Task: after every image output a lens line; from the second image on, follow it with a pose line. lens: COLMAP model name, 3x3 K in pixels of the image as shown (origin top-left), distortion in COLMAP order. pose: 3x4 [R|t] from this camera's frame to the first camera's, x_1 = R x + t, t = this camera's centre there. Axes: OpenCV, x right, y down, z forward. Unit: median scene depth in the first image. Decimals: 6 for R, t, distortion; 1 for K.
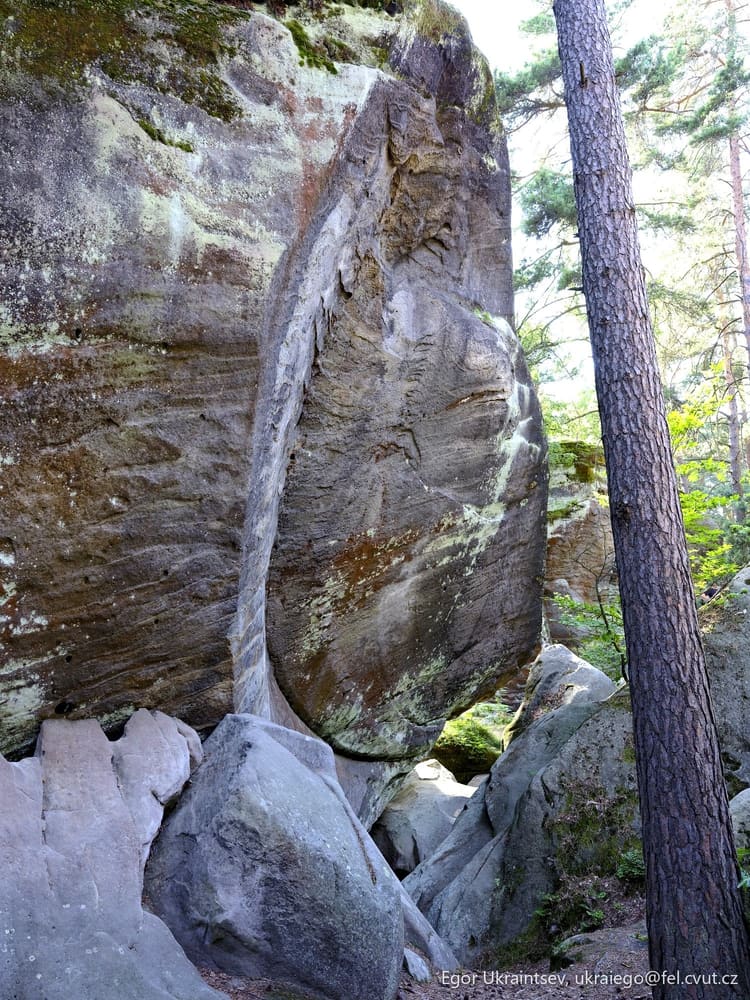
lens RADIAL K [[799.9, 0, 373.9], [0, 799.9, 497.6], [0, 0, 1]] dist [-0.011756, 0.011574]
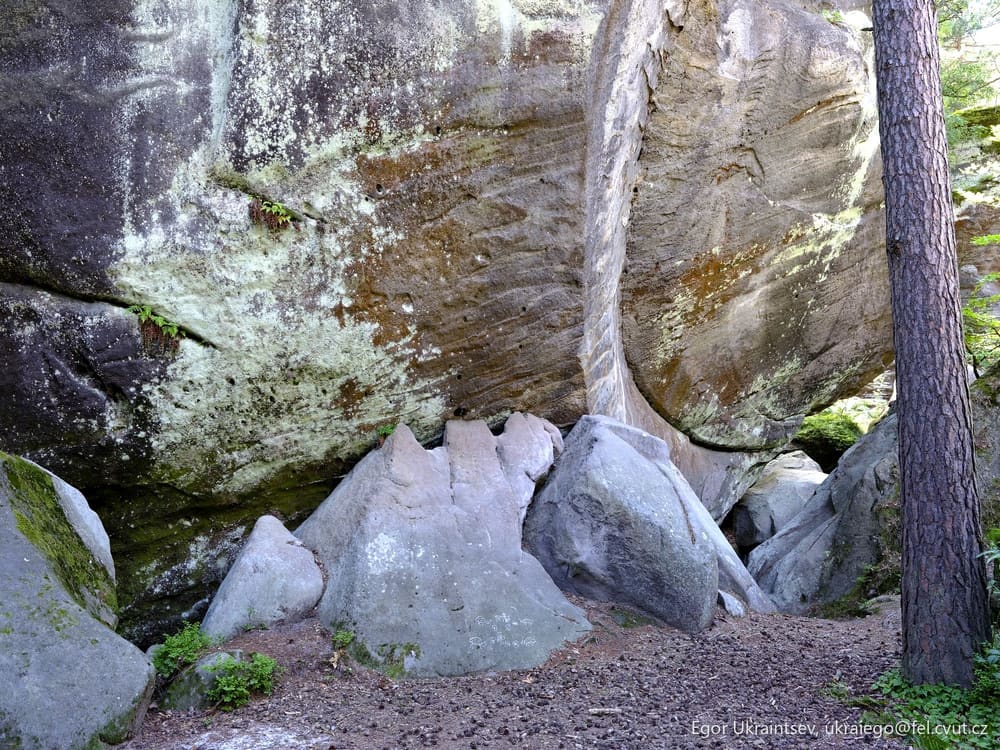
lens RADIAL K [[799.9, 0, 500.9], [0, 799.9, 375.6], [0, 0, 1]] dist [-0.011756, 0.011574]
pose [[0.943430, -0.015798, -0.331195, 0.128859], [0.090397, 0.973281, 0.211074, -0.077310], [0.319011, -0.229073, 0.919651, -0.212940]]
